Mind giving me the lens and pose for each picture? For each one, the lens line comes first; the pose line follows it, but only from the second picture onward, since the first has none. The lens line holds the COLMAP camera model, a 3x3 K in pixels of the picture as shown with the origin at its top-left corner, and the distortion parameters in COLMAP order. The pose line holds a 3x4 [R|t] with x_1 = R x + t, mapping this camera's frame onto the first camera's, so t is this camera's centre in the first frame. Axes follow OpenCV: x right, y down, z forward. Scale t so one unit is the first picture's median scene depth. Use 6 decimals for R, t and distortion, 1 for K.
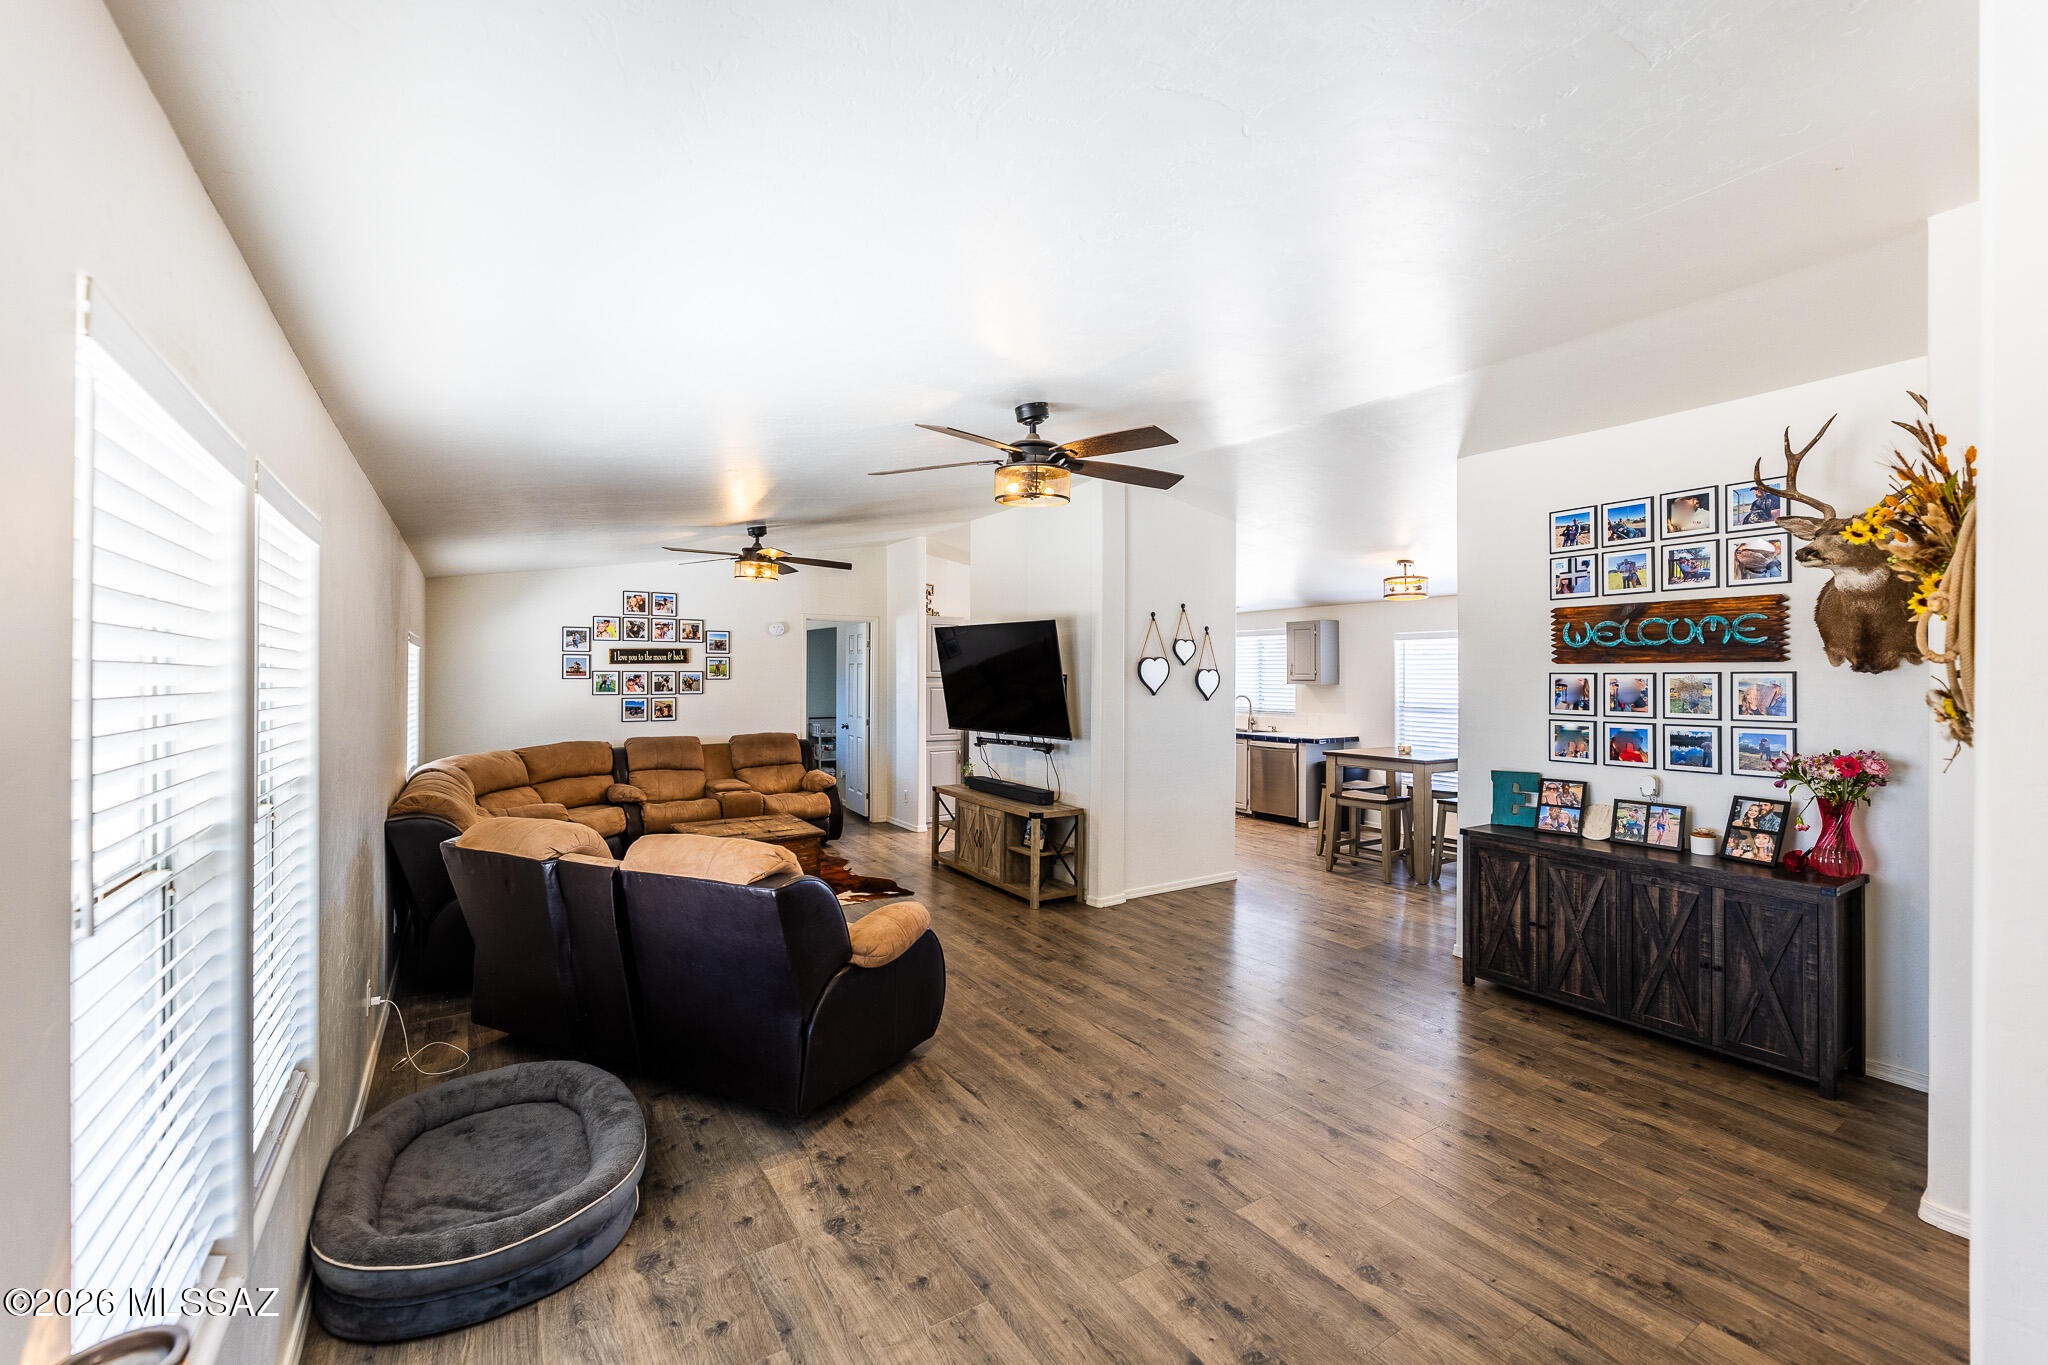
lens RADIAL K [[897.2, 0, 1026.0], [0, 897.2, 679.9], [0, 0, 1]] dist [-0.000365, -0.000006]
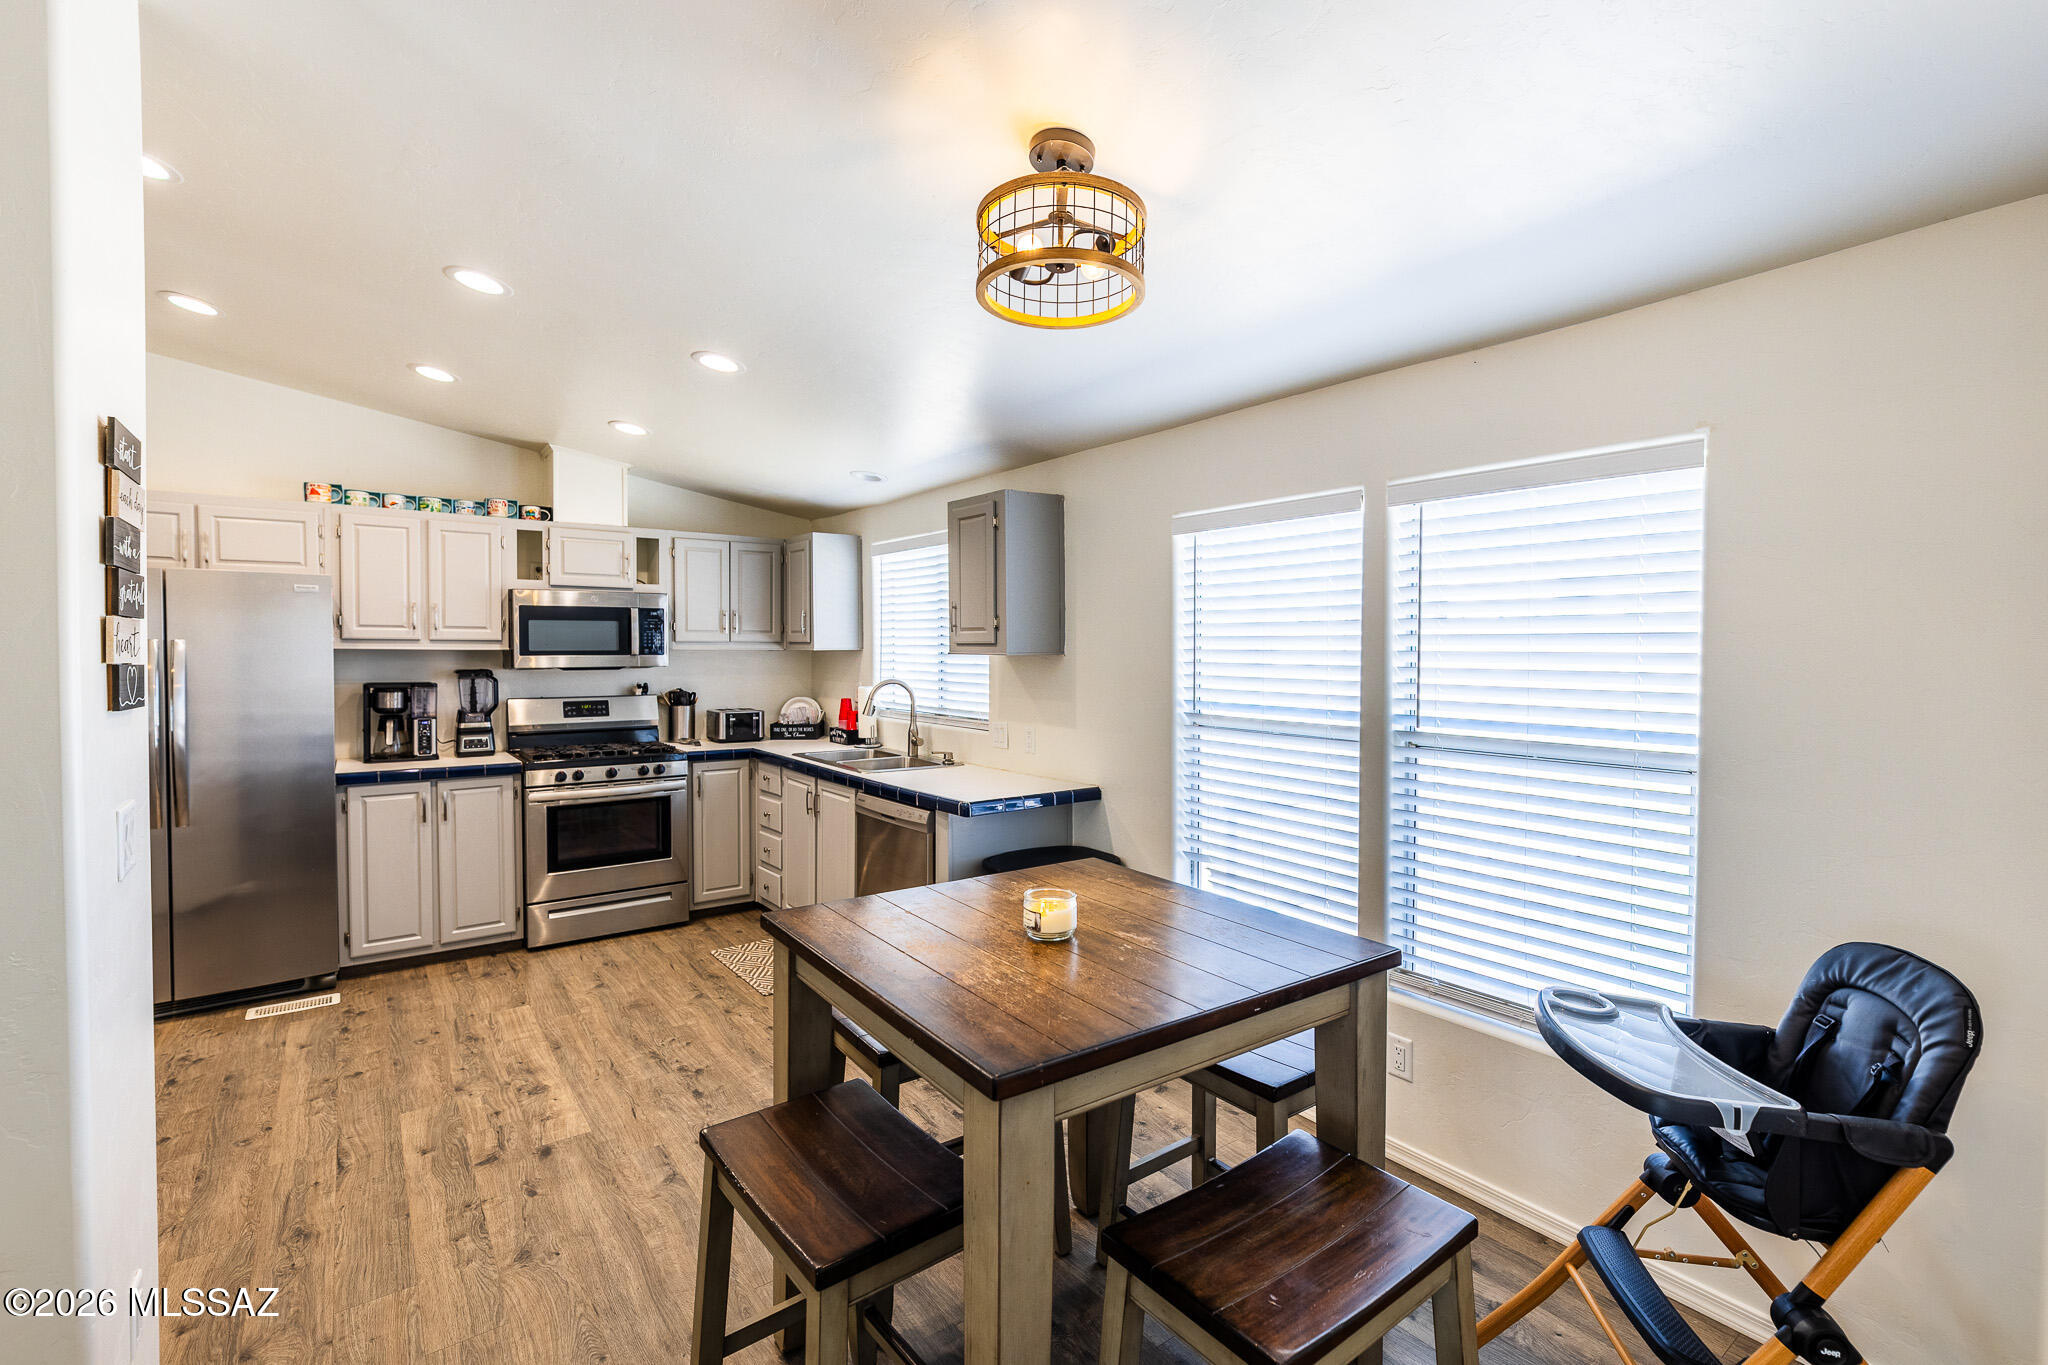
lens RADIAL K [[948.6, 0, 1022.6], [0, 948.6, 672.8], [0, 0, 1]] dist [0.000070, 0.000001]
pose [[0.997537, -0.001366, 0.070131, 0.303308], [0.000025, 0.999817, 0.019121, 0.004870], [-0.070144, -0.019072, 0.997355, 0.580503]]
